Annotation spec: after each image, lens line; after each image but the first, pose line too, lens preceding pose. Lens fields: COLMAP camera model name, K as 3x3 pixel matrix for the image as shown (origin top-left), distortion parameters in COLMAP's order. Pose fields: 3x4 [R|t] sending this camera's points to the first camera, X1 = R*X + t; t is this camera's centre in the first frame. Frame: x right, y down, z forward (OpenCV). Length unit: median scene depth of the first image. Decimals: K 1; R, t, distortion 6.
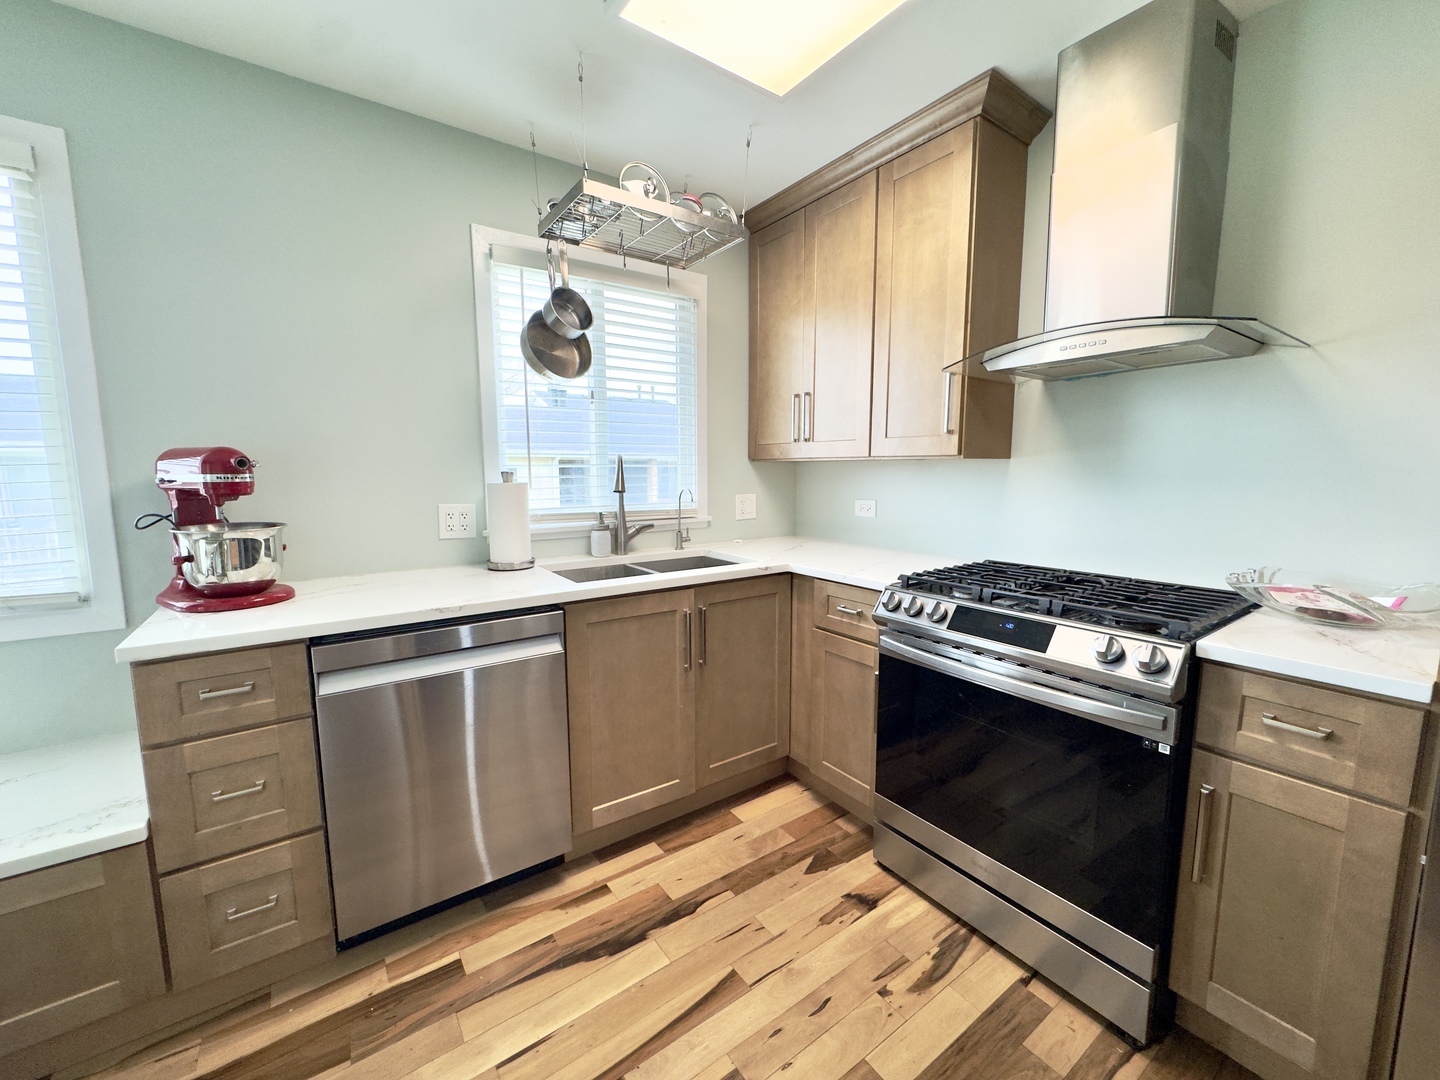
lens RADIAL K [[577.1, 0, 714.5], [0, 577.1, 537.5], [0, 0, 1]] dist [-0.005238, 0.000800]
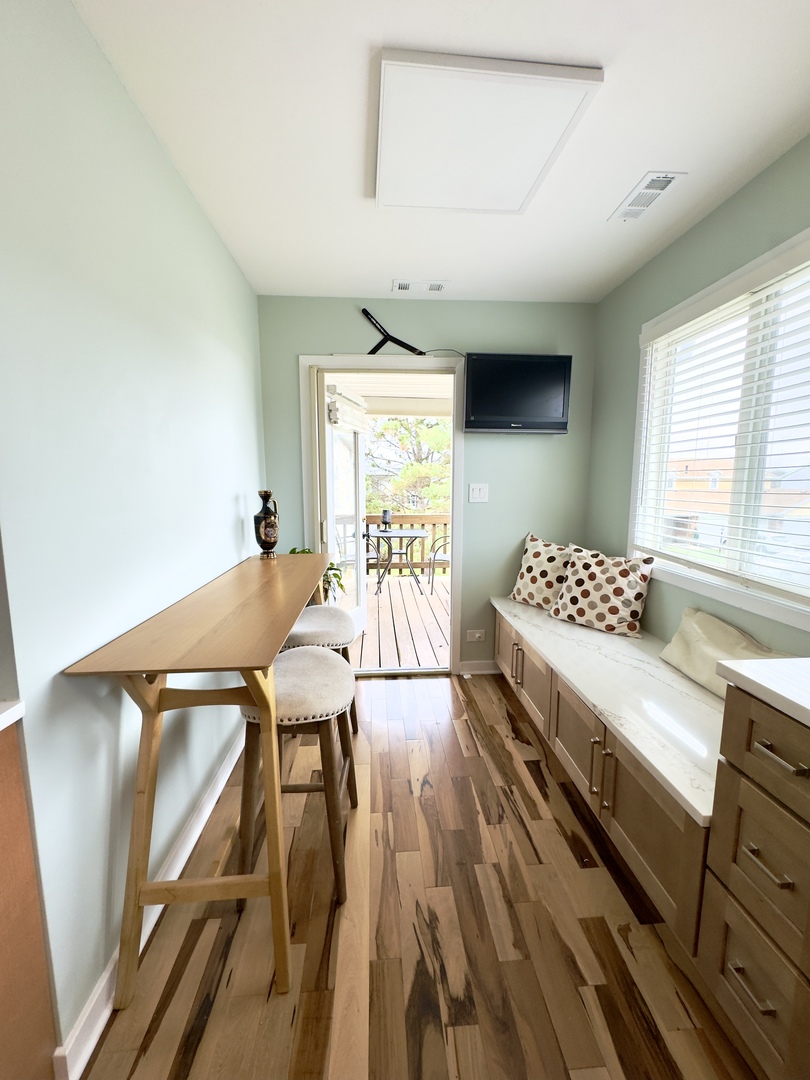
lens RADIAL K [[432.8, 0, 403.0], [0, 432.8, 538.9], [0, 0, 1]] dist [-0.005238, 0.000800]
pose [[-0.522736, 0.123274, -0.843535, -0.022652], [-0.088011, 0.976399, 0.197231, -0.111937], [0.847940, 0.177340, -0.499549, 0.619901]]
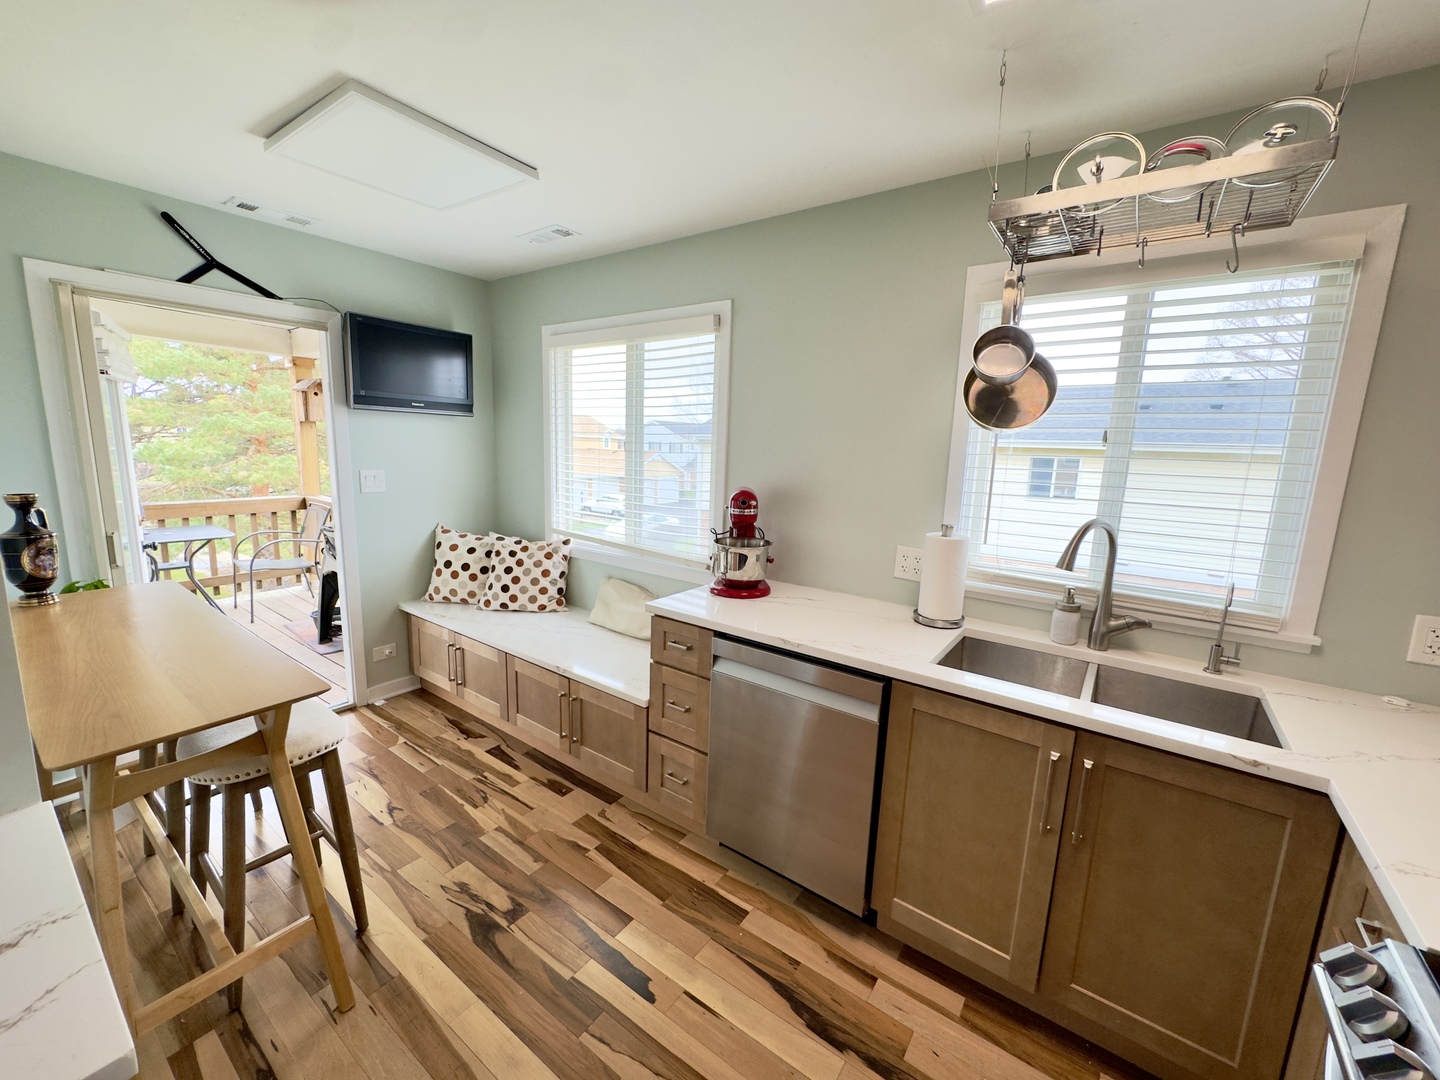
lens RADIAL K [[577.1, 0, 723.0], [0, 577.1, 536.0], [0, 0, 1]] dist [-0.005238, 0.000800]
pose [[0.325709, 0.171494, -0.929787, 0.532681], [-0.142807, 0.981053, 0.130924, -0.216415], [0.934623, 0.090137, 0.344028, 0.414583]]
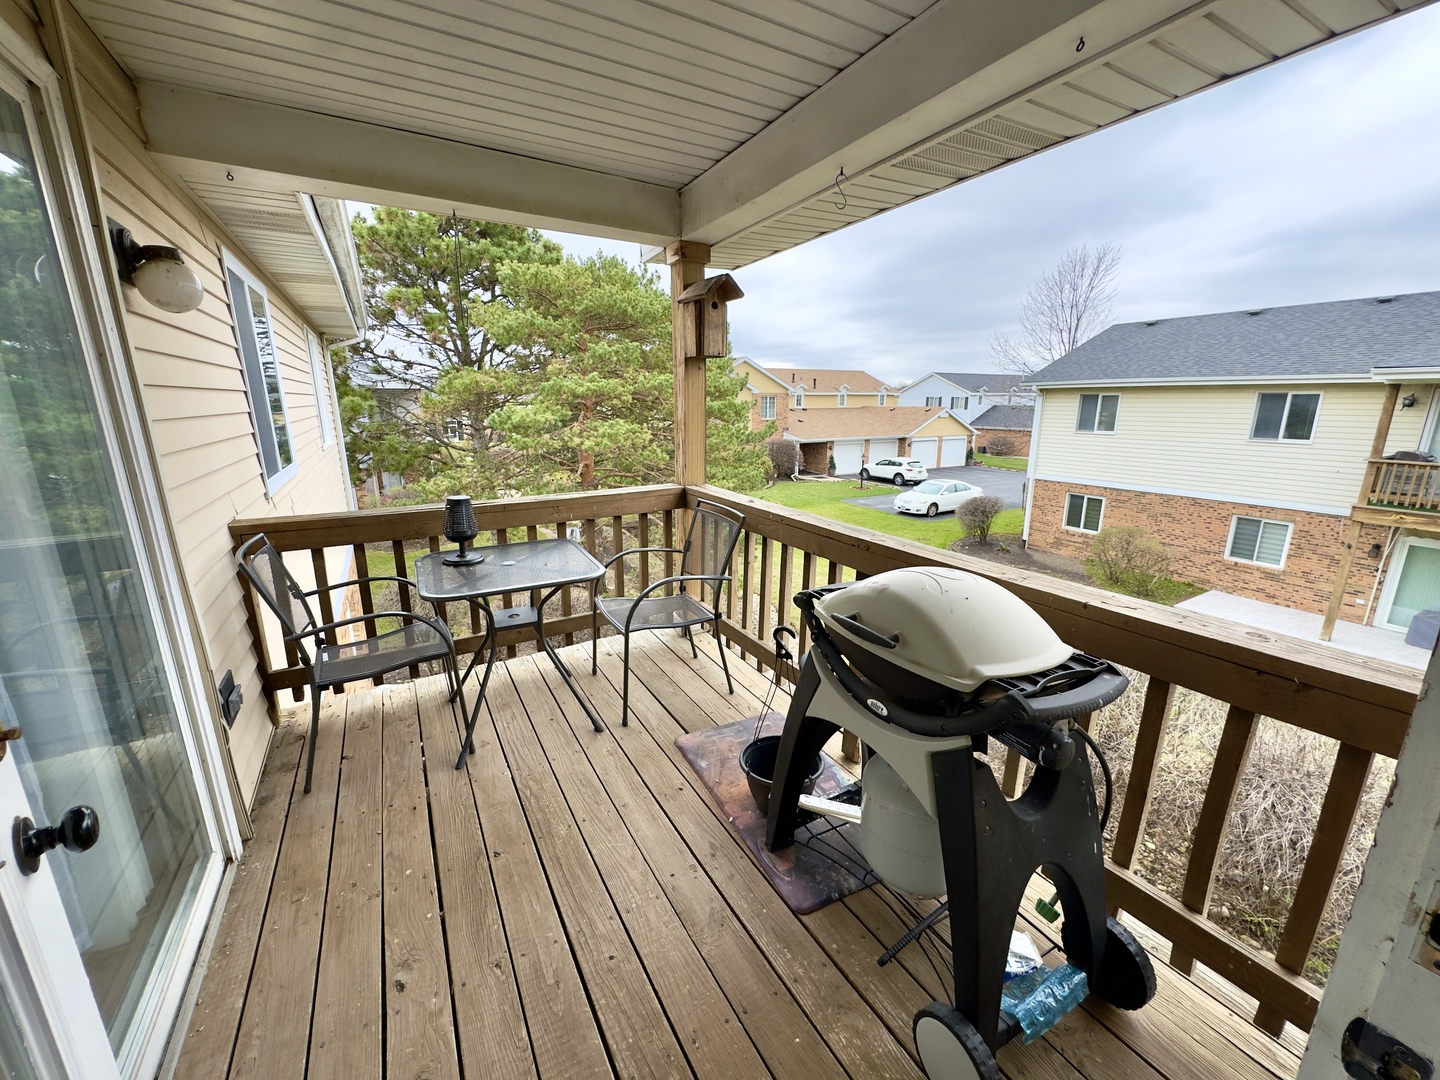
lens RADIAL K [[577.1, 0, 722.3], [0, 577.1, 545.9], [0, 0, 1]] dist [-0.005238, 0.000800]
pose [[-0.093270, 0.258639, -0.961461, -1.485565], [-0.106586, 0.957527, 0.267921, -0.008835], [0.989919, 0.127467, -0.061742, -0.473997]]
